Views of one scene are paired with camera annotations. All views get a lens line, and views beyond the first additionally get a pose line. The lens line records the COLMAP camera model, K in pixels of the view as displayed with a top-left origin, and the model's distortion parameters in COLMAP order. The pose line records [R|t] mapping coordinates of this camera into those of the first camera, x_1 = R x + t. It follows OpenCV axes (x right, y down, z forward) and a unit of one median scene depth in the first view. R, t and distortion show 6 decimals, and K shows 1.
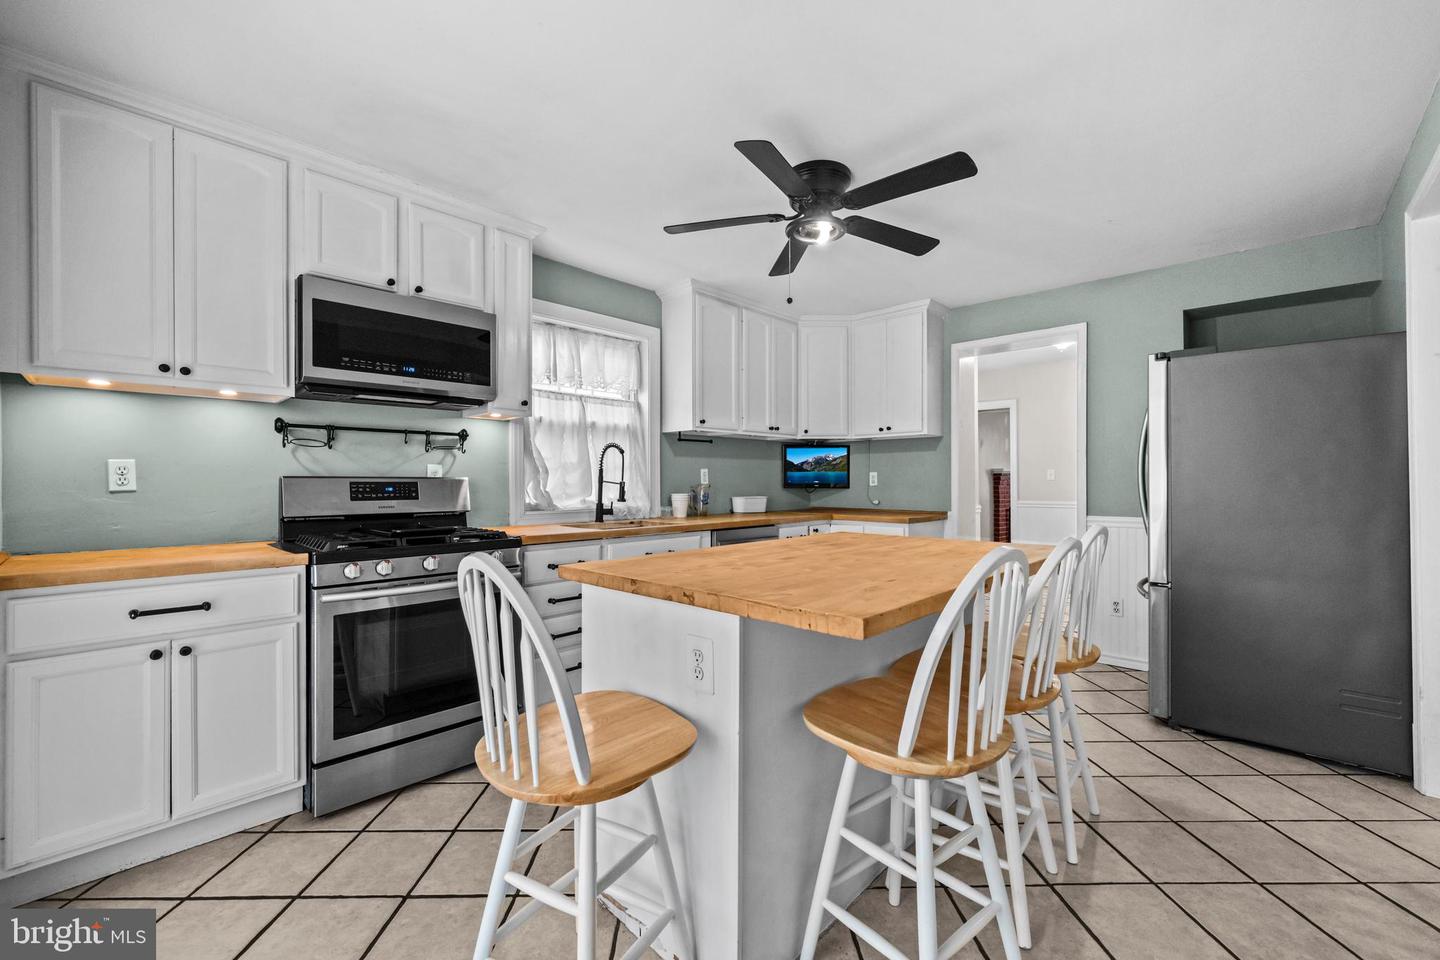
lens RADIAL K [[578.9, 0, 713.4], [0, 578.9, 478.3], [0, 0, 1]] dist [-0.001195, 0.000135]
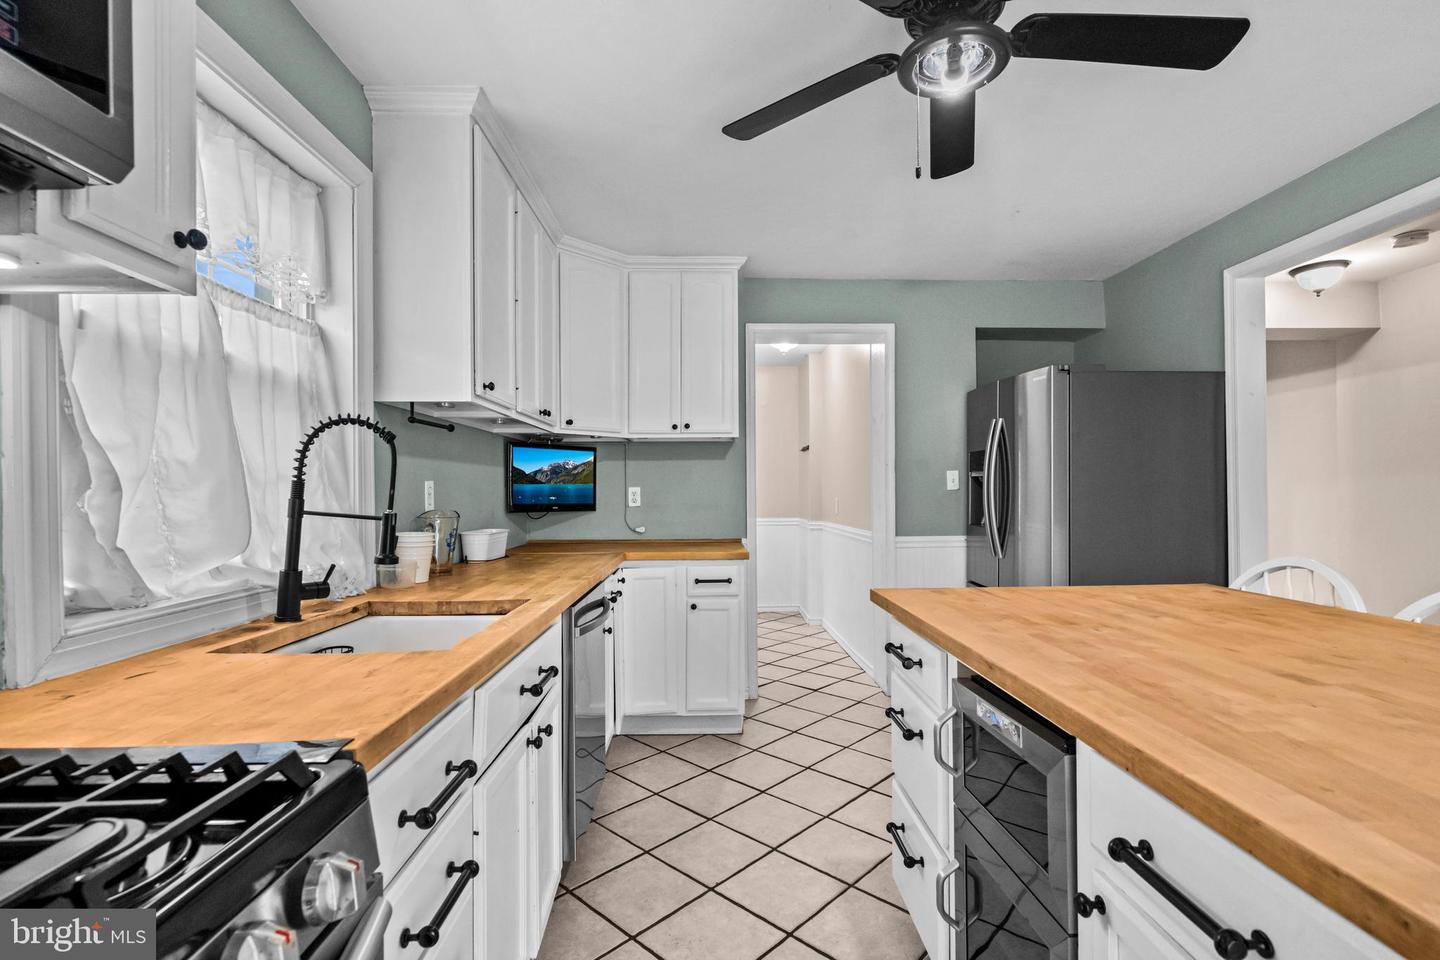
lens RADIAL K [[664.9, 0, 724.7], [0, 664.9, 488.6], [0, 0, 1]] dist [0.003885, -0.001154]
pose [[0.701633, 0.000411, 0.712538, -0.323104], [0.002707, 0.999991, -0.003243, -0.008853], [-0.712533, 0.004204, 0.701626, 0.517593]]
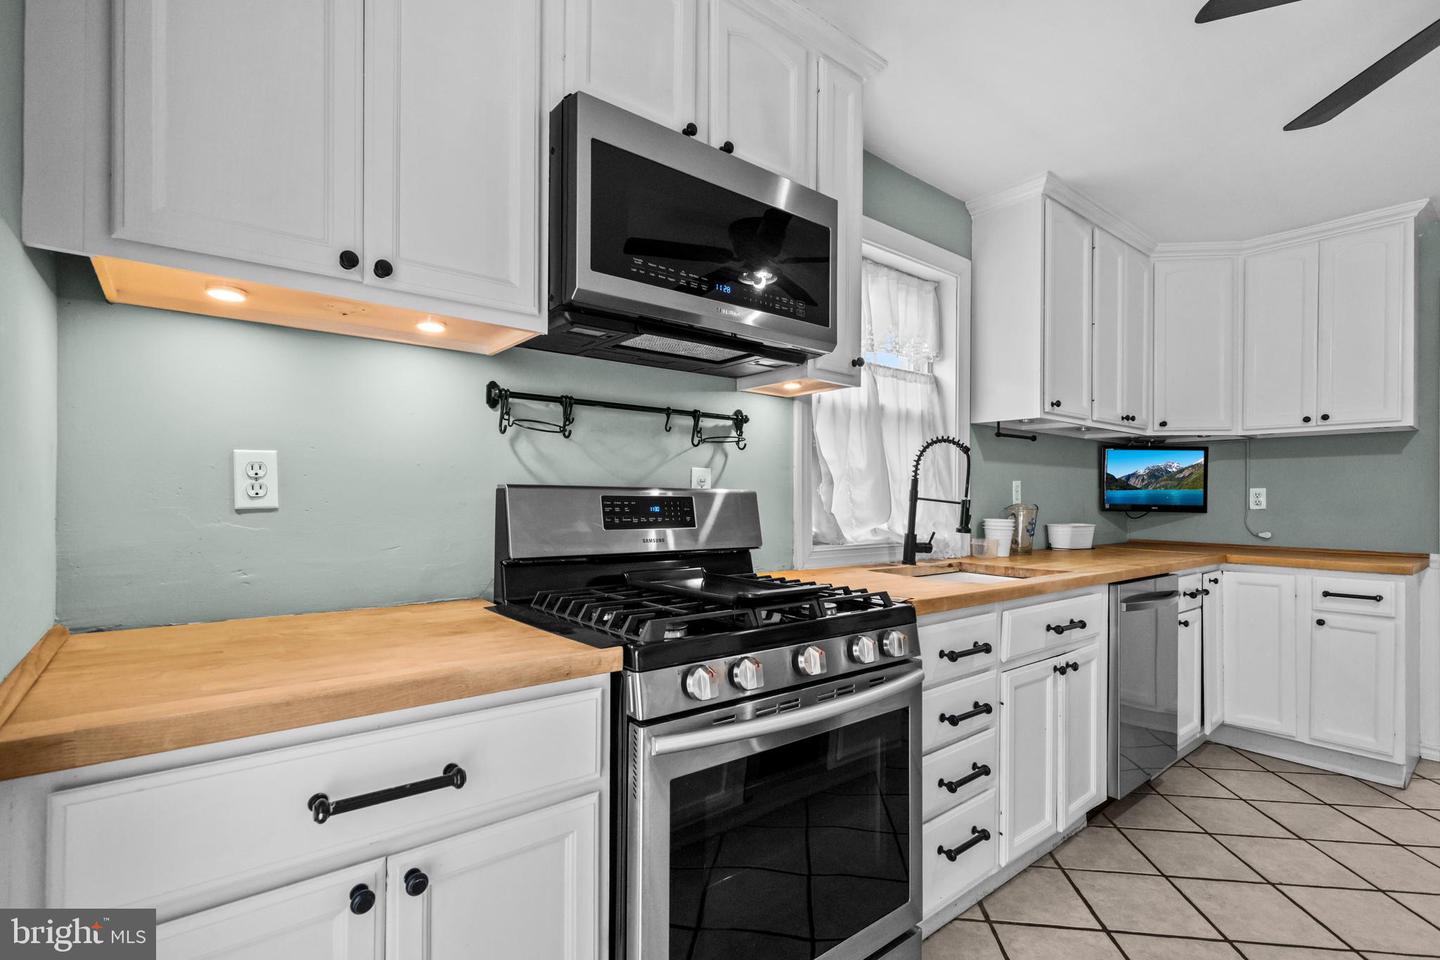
lens RADIAL K [[664.9, 0, 715.0], [0, 664.9, 493.5], [0, 0, 1]] dist [0.003885, -0.001154]
pose [[0.992015, 0.009315, -0.125776, -0.331252], [-0.009580, 0.999953, -0.001500, 0.002948], [0.125756, 0.002693, 0.992058, 0.279678]]
